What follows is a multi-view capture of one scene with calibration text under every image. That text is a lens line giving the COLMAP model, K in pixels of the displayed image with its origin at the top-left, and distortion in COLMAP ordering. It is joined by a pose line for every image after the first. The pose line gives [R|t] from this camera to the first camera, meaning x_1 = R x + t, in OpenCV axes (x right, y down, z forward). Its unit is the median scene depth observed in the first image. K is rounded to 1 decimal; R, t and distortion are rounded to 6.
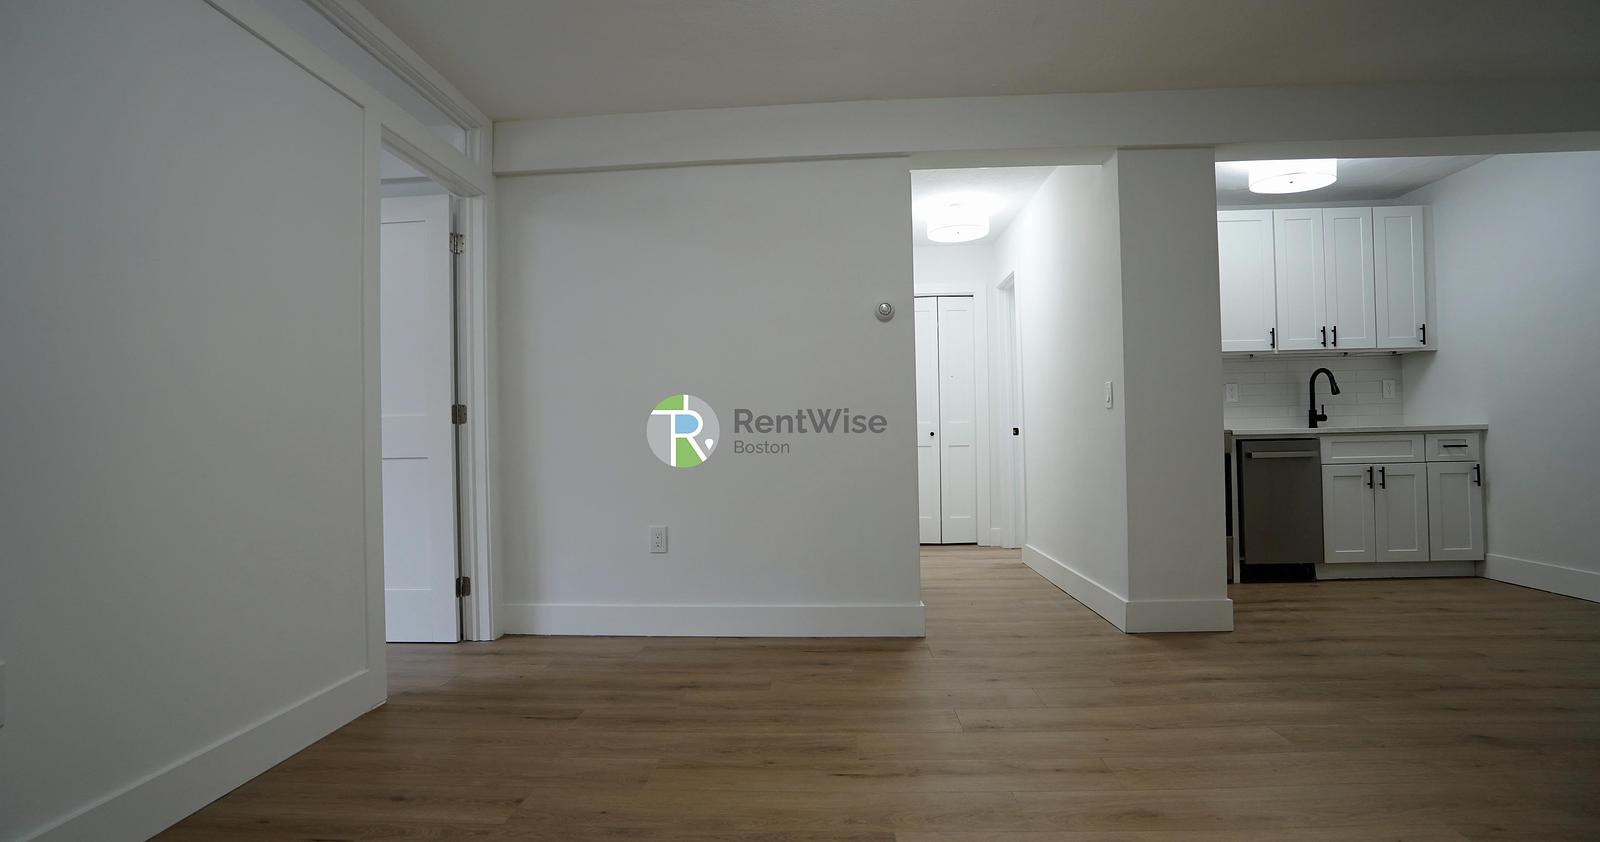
lens RADIAL K [[748.1, 0, 800.0], [0, 748.1, 421.0], [0, 0, 1]] dist [-0.003227, -0.000296]
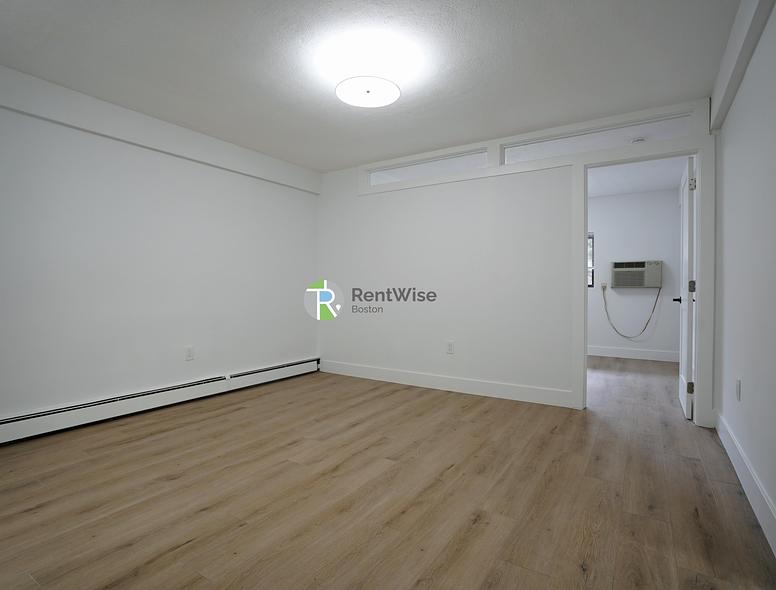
lens RADIAL K [[414.1, 0, 388.0], [0, 414.1, 295.0], [0, 0, 1]] dist [-0.020985, 0.000116]
pose [[-0.496773, 0.022387, -0.867592, 0.536377], [0.025516, 0.999612, 0.011184, -0.013844], [0.867506, -0.016581, -0.497151, 0.669273]]
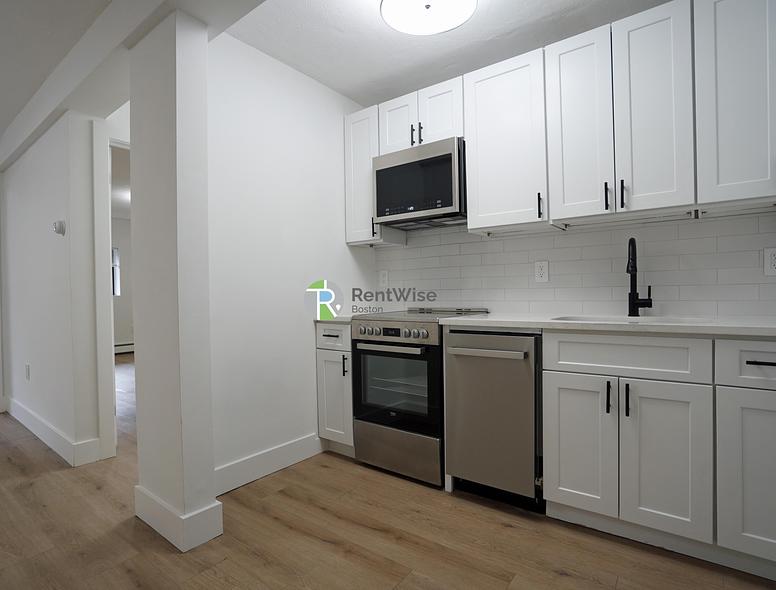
lens RADIAL K [[414.1, 0, 388.0], [0, 414.1, 295.0], [0, 0, 1]] dist [-0.020985, 0.000116]
pose [[0.817091, 0.012062, -0.576383, 0.813659], [0.008319, 0.999430, 0.032708, -0.031977], [0.576449, -0.031520, 0.816525, 0.575281]]
